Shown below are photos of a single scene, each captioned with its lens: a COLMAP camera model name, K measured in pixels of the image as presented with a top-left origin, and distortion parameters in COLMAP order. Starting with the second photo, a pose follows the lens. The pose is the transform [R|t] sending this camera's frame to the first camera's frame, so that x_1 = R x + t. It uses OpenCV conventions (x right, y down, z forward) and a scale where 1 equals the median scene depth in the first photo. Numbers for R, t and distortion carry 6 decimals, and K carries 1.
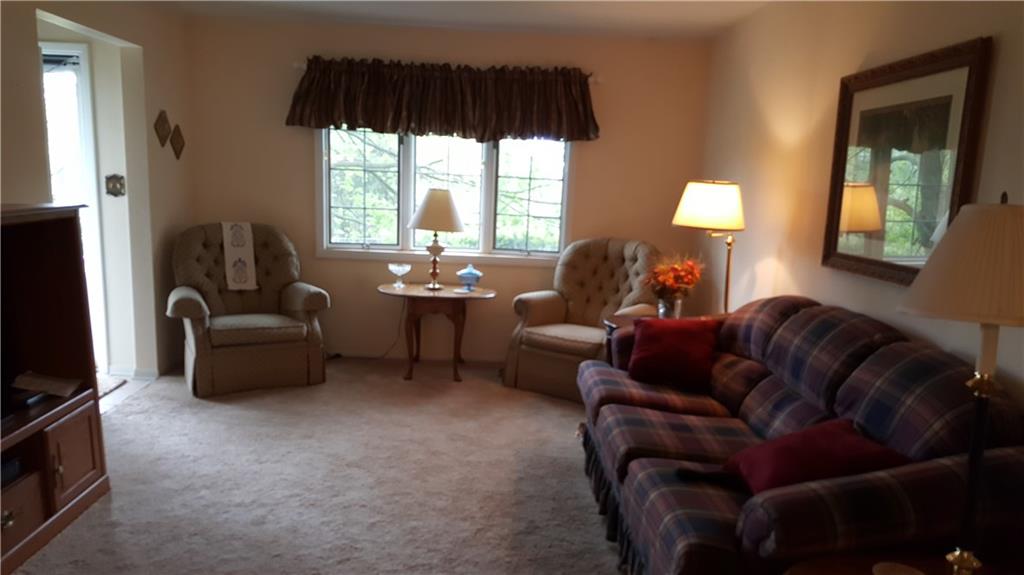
lens RADIAL K [[862.9, 0, 491.5], [0, 862.9, 319.6], [0, 0, 1]] dist [0.075386, -0.003566]
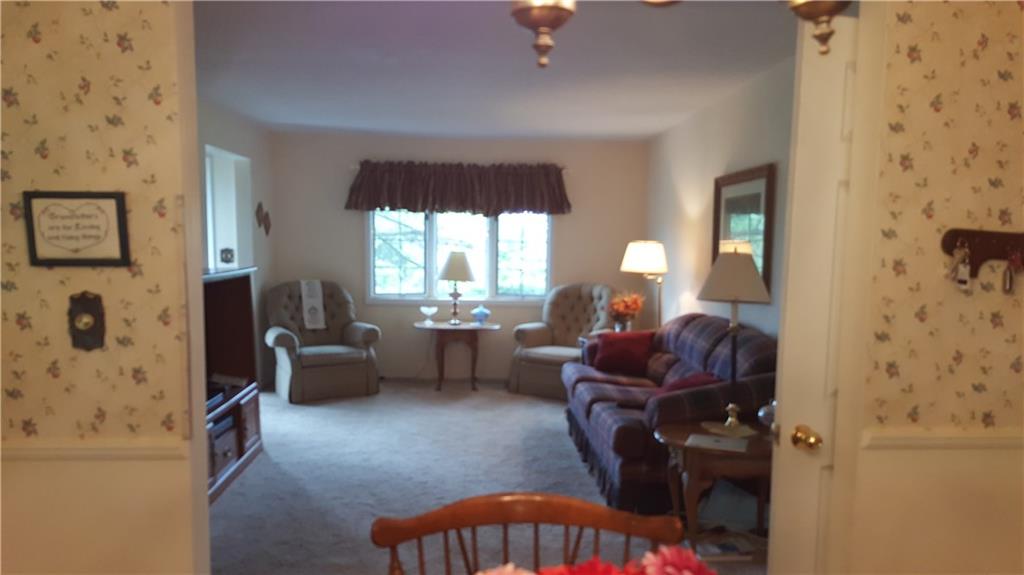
lens RADIAL K [[842.7, 0, 512.0], [0, 842.7, 287.5], [0, 0, 1]] dist [-0.001307, -0.001681]
pose [[0.998745, -0.028900, 0.040909, -0.030818], [0.033034, 0.993999, -0.104280, 0.050391], [-0.037650, 0.105501, 0.993706, -0.339948]]
